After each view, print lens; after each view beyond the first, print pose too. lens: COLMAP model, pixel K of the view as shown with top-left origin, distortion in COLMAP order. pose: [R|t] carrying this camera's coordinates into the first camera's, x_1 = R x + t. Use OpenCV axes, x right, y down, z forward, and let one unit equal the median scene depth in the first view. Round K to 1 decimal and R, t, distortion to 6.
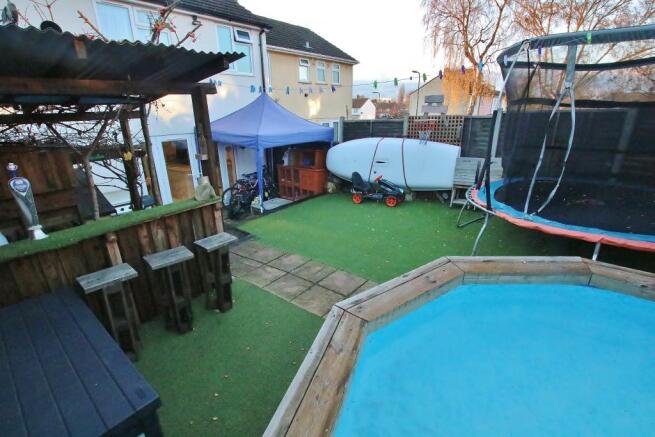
lens RADIAL K [[306.1, 0, 327.5], [0, 306.1, 218.5], [0, 0, 1]] dist [-0.021722, 0.000099]
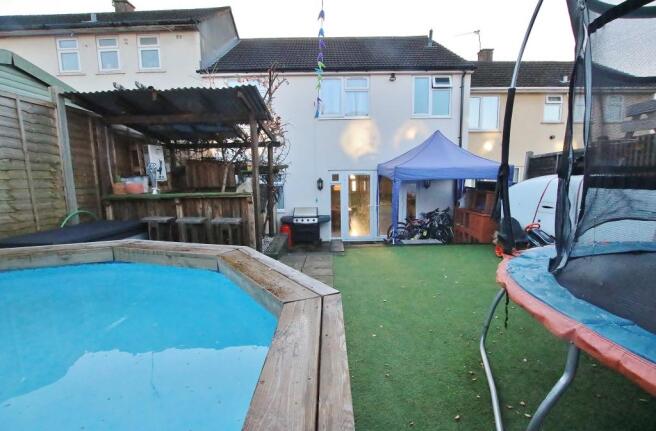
lens RADIAL K [[302.6, 0, 328.0], [0, 302.6, 215.5], [0, 0, 1]] dist [-0.001866, -0.000042]
pose [[0.641524, 0.118130, -0.757952, 0.318722], [-0.256285, 0.964302, -0.066628, 0.009284], [0.723024, 0.236996, 0.648898, 0.155947]]
